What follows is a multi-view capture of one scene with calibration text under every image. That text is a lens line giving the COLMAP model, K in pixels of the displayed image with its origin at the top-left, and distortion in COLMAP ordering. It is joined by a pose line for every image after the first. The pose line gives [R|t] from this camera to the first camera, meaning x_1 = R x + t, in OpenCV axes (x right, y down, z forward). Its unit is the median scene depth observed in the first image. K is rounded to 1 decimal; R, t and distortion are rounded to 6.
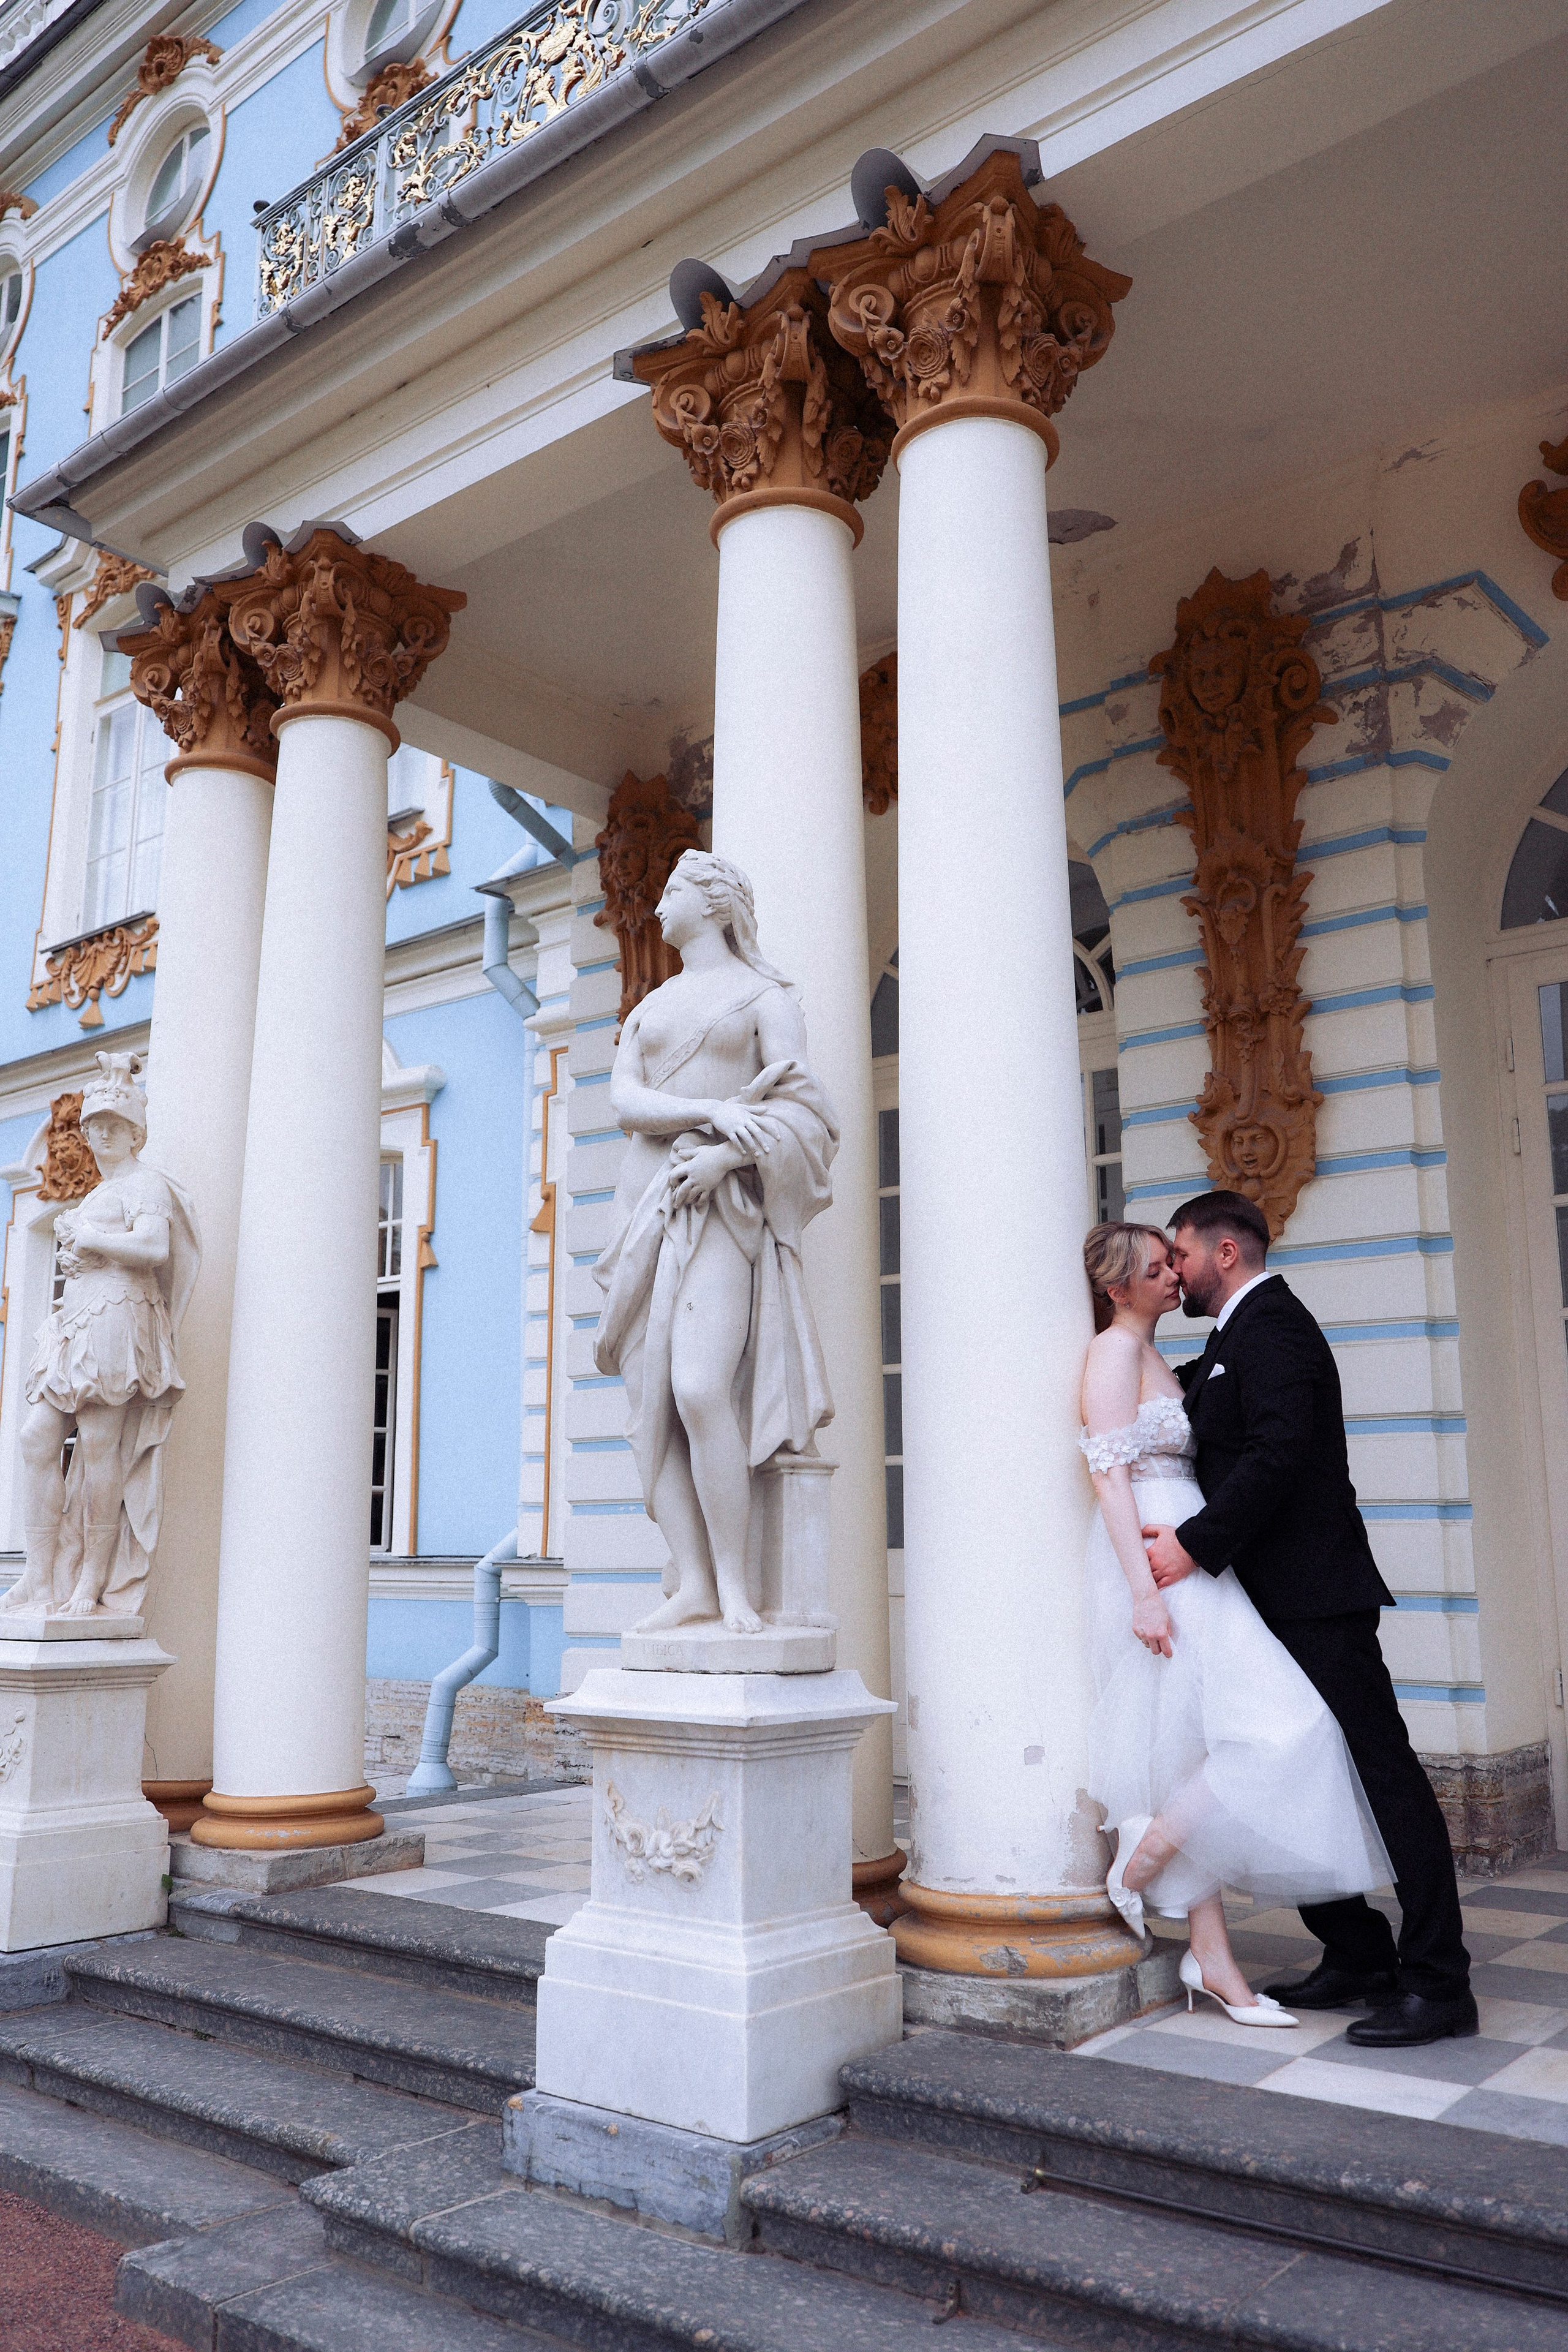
lens RADIAL K [[1867.3, 0, 788.0], [0, 1867.3, 1181.6], [0, 0, 1]] dist [-0.007567, -0.009918]
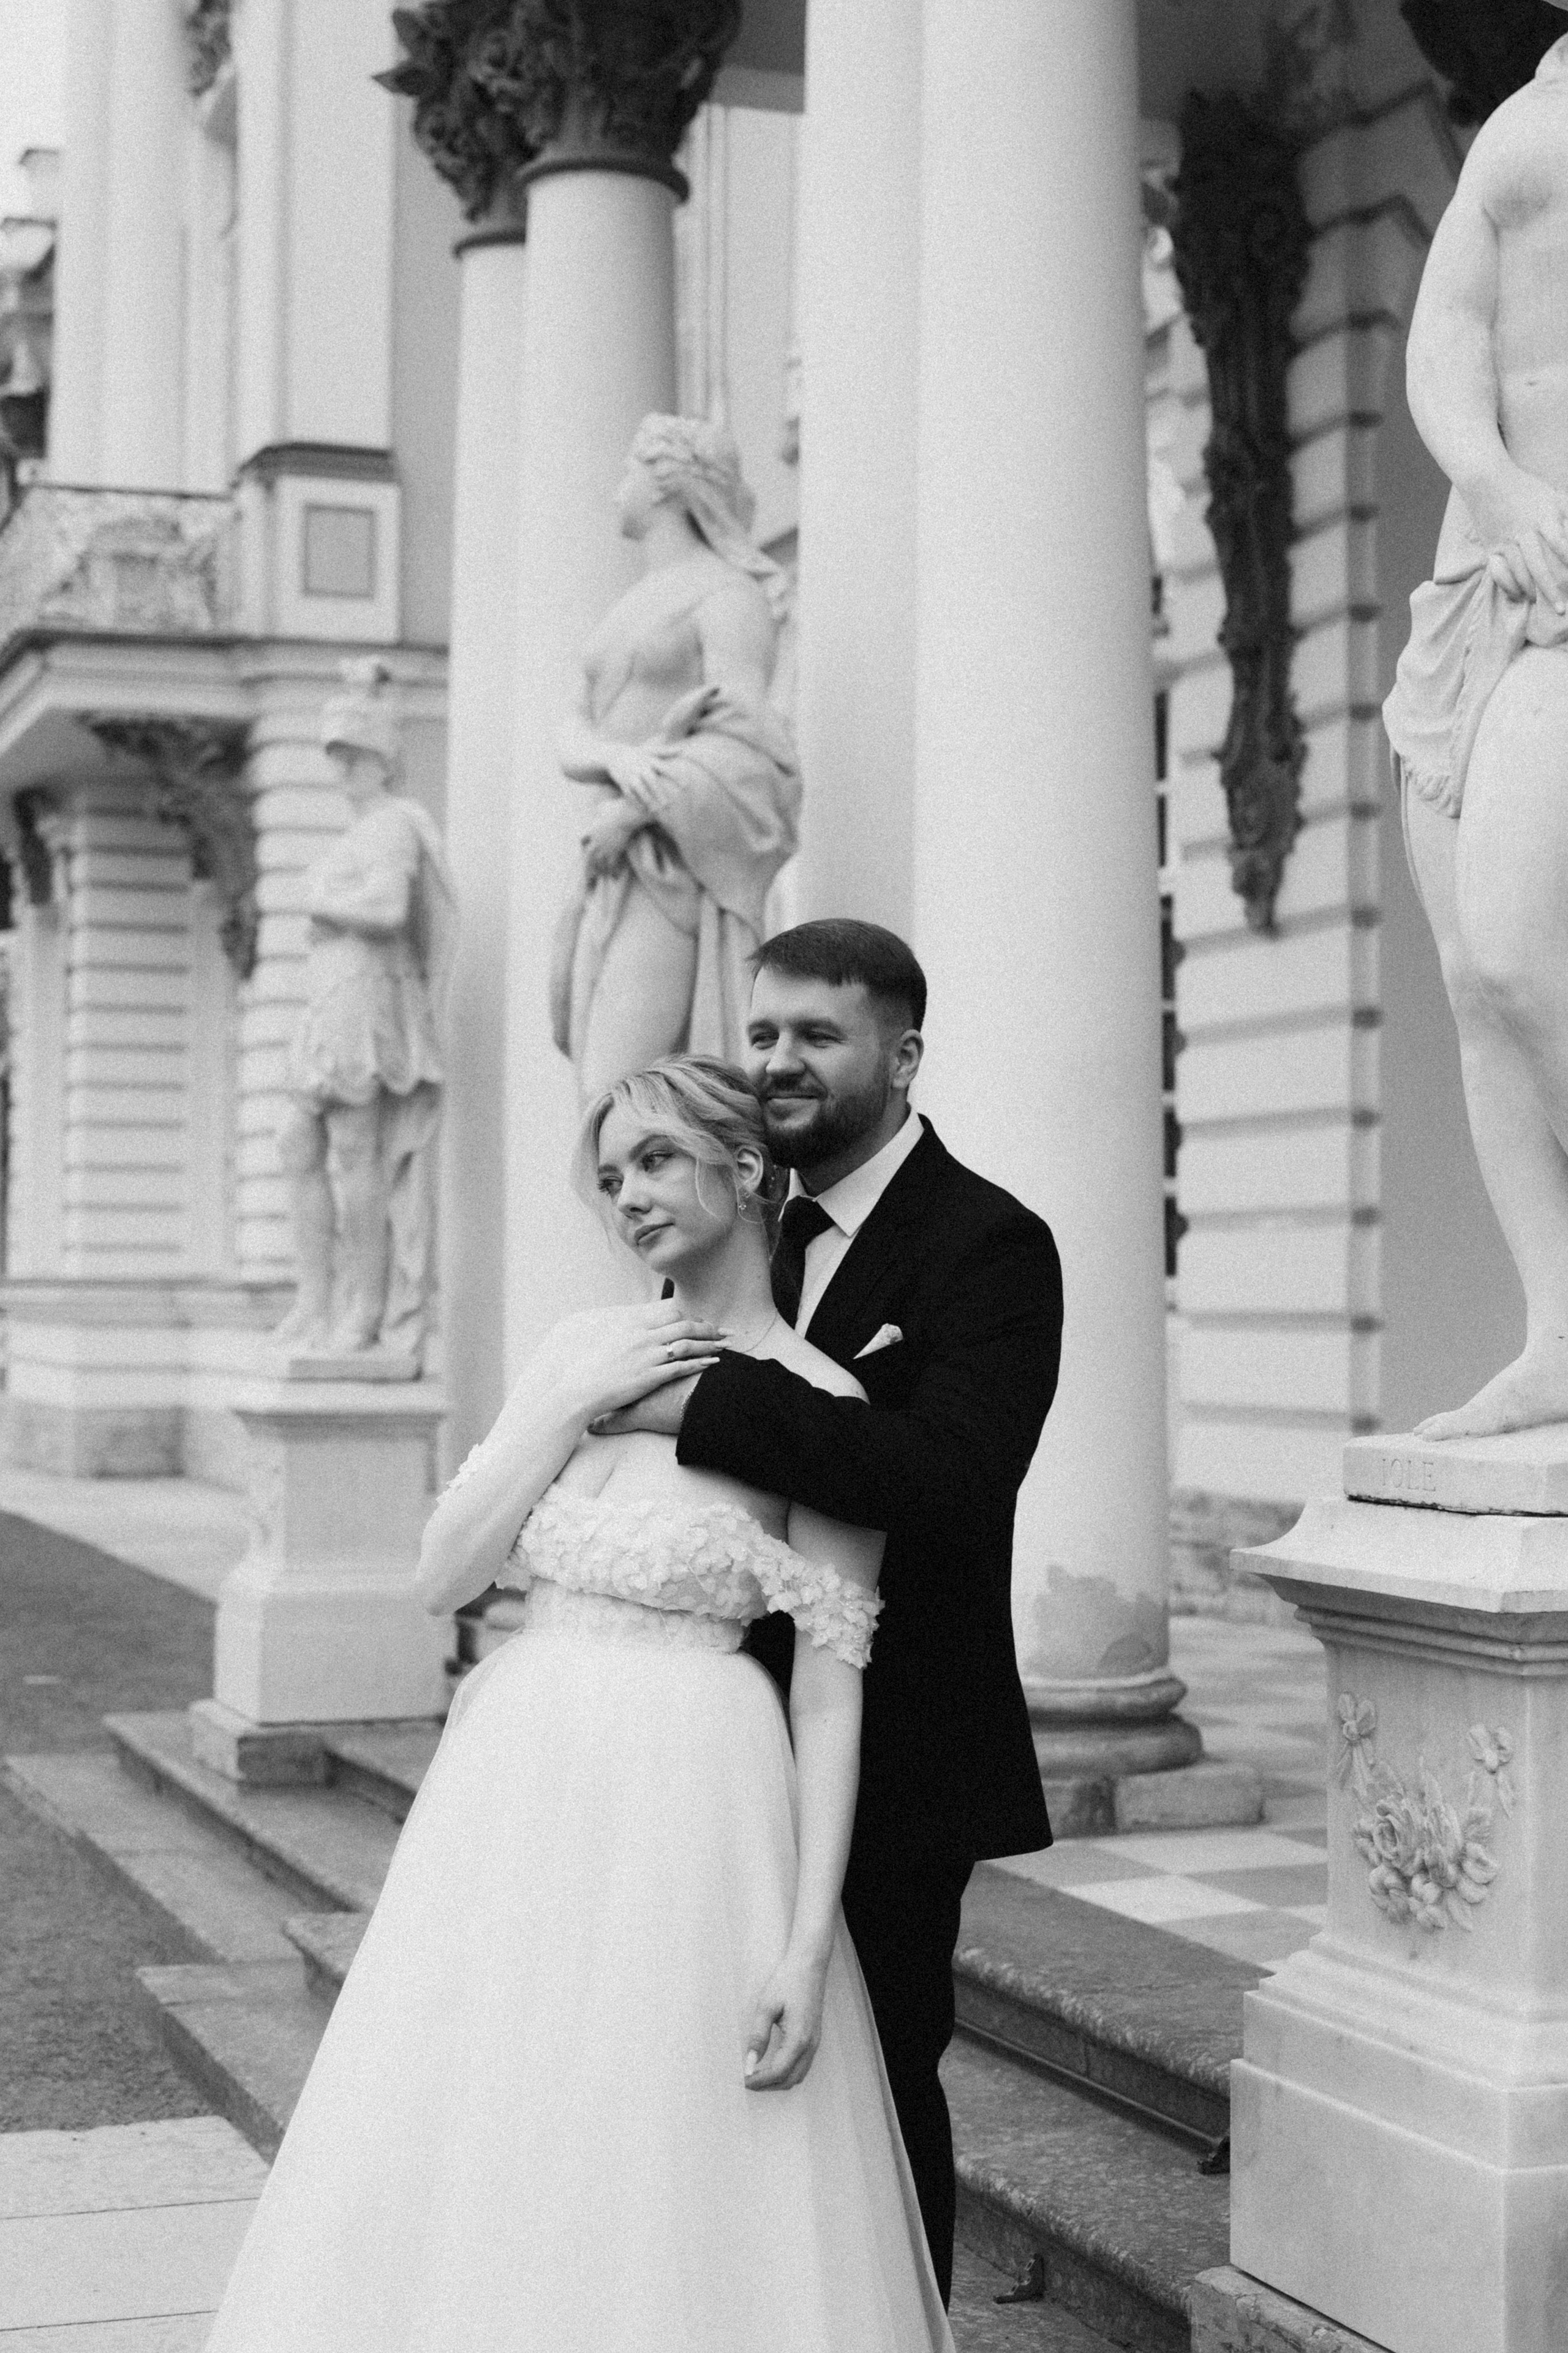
lens RADIAL K [[3608.0, 0, 754.2], [0, 3608.0, 1171.4], [0, 0, 1]] dist [-0.013281, -0.253940]
pose [[0.856978, -0.009582, -0.515264, 0.720777], [0.091607, 0.986737, 0.134009, -0.056650], [0.507146, -0.162045, 0.846489, -0.311003]]
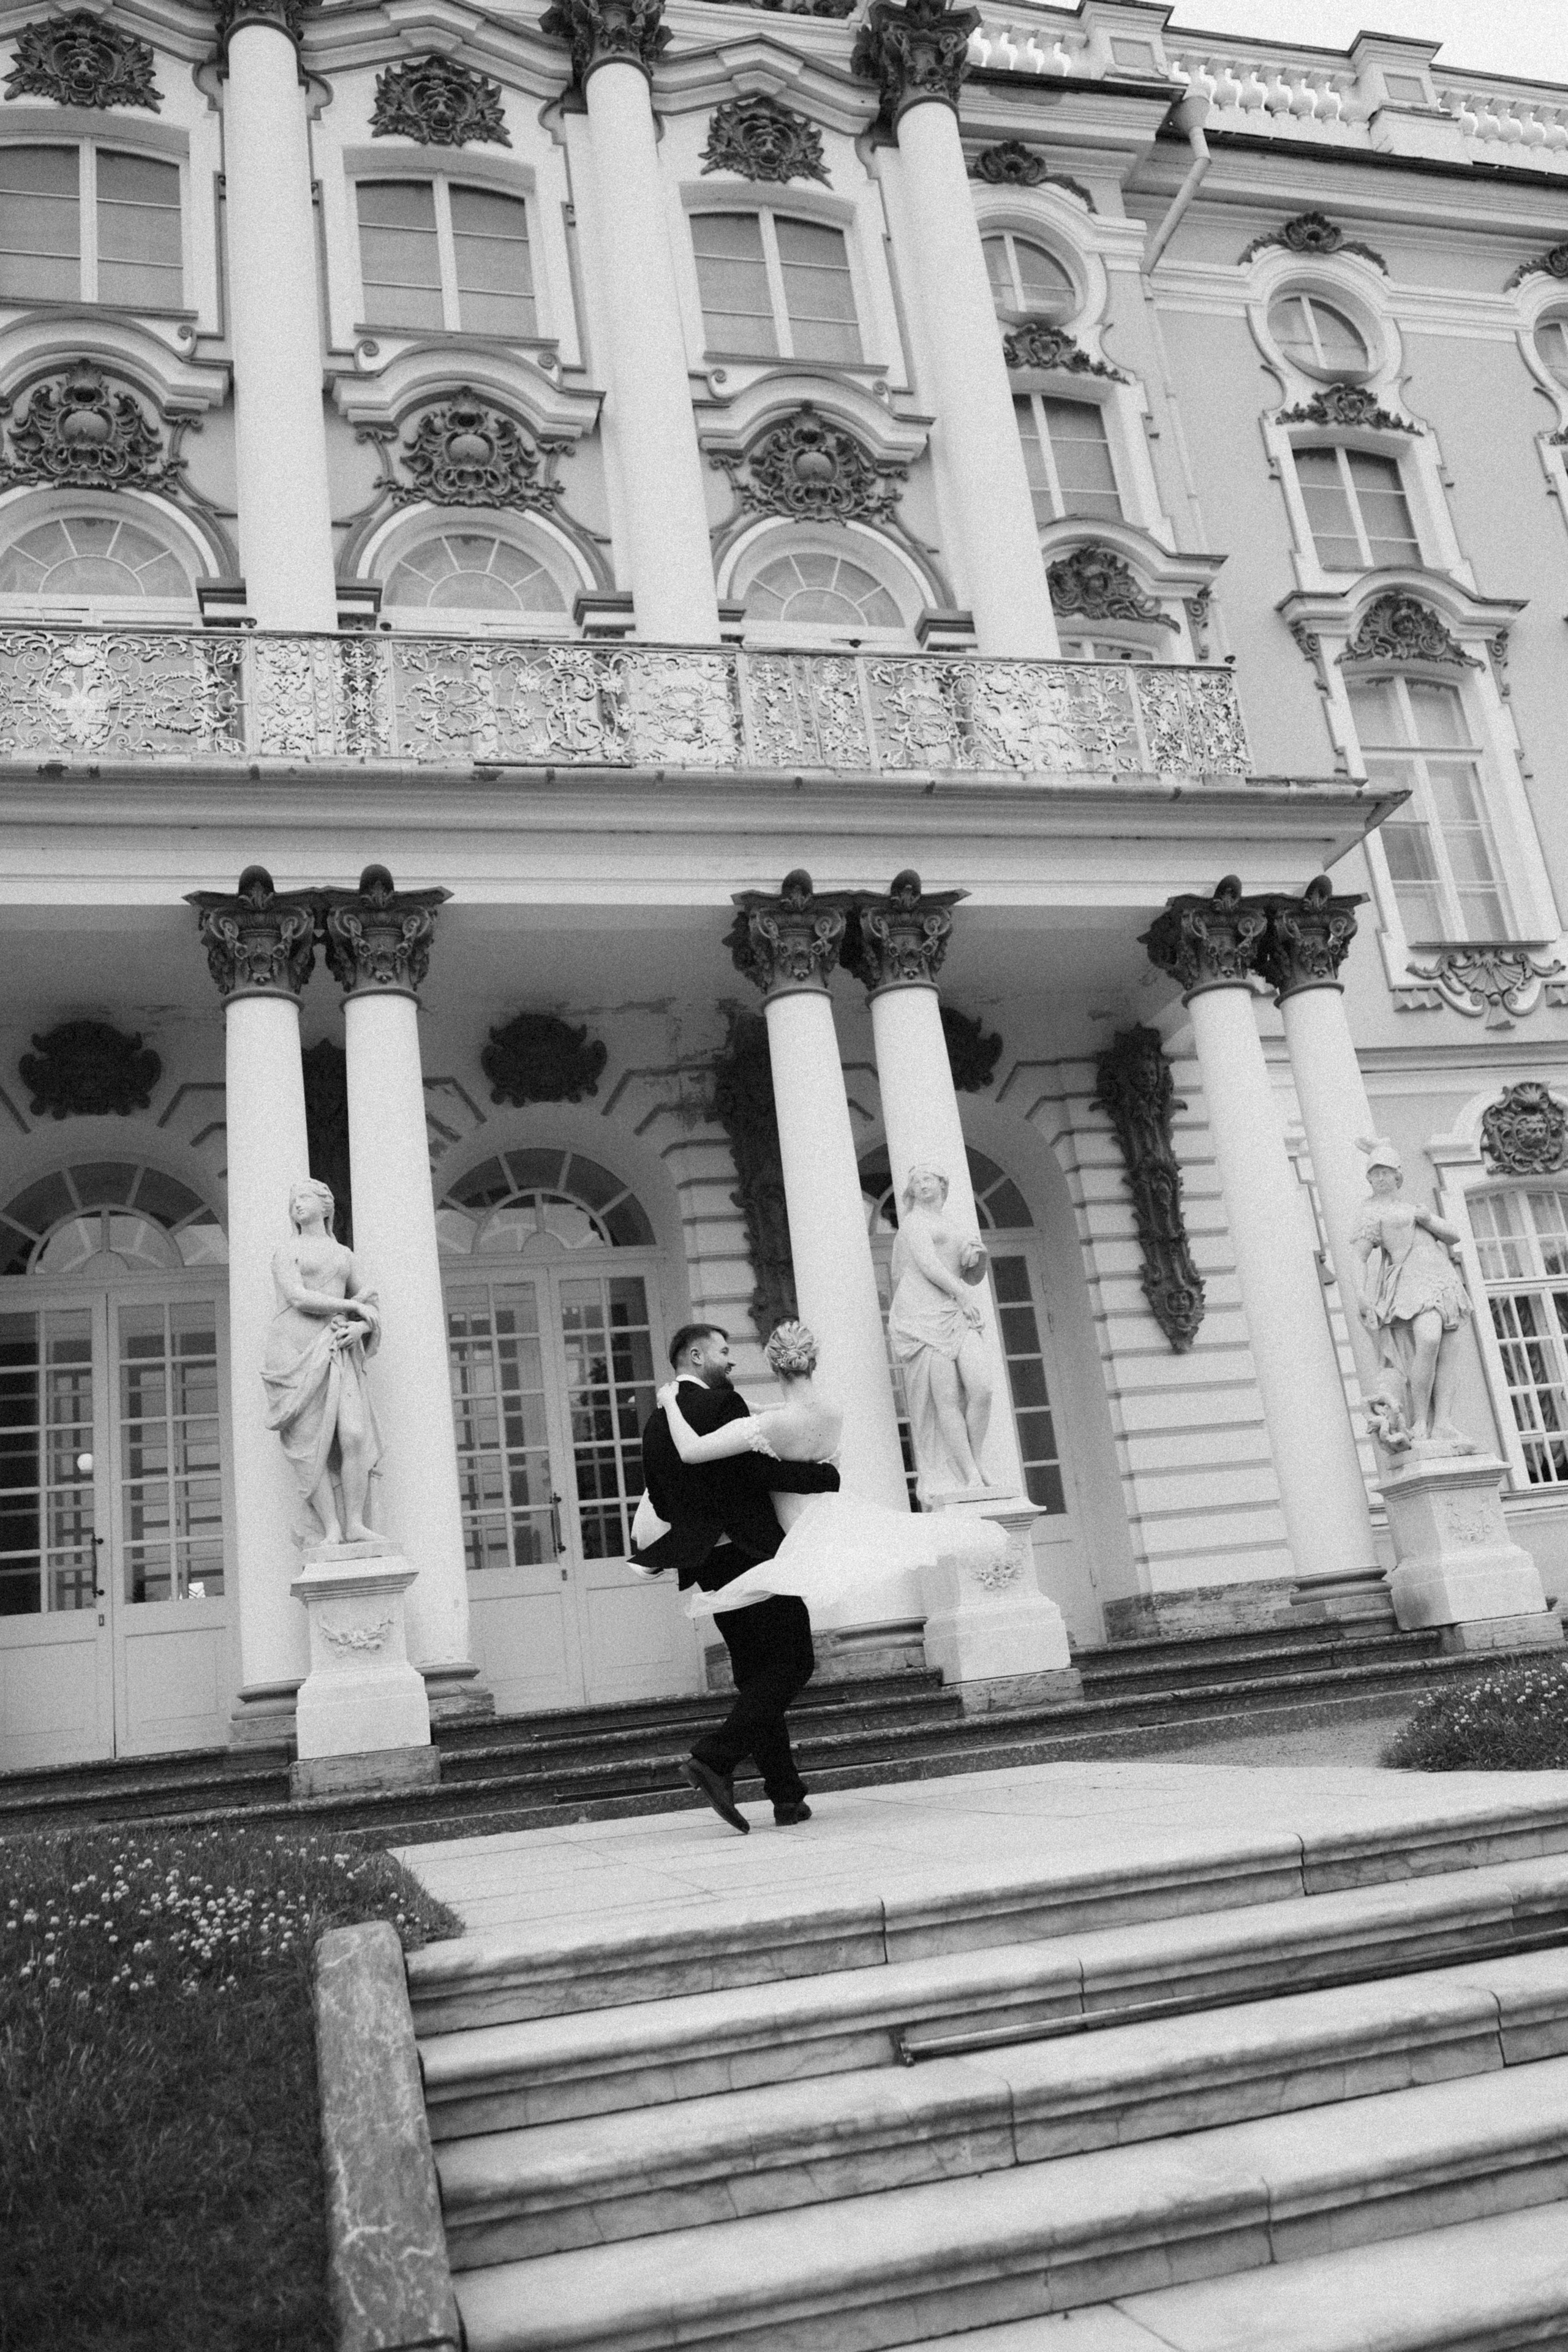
lens RADIAL K [[1860.2, 0, 779.0], [0, 1860.2, 1183.3], [0, 0, 1]] dist [-0.007028, -0.009967]
pose [[0.591837, 0.163314, 0.789340, -1.261025], [-0.037358, 0.983765, -0.175529, 0.156138], [-0.805192, 0.074396, 0.588330, -0.574325]]
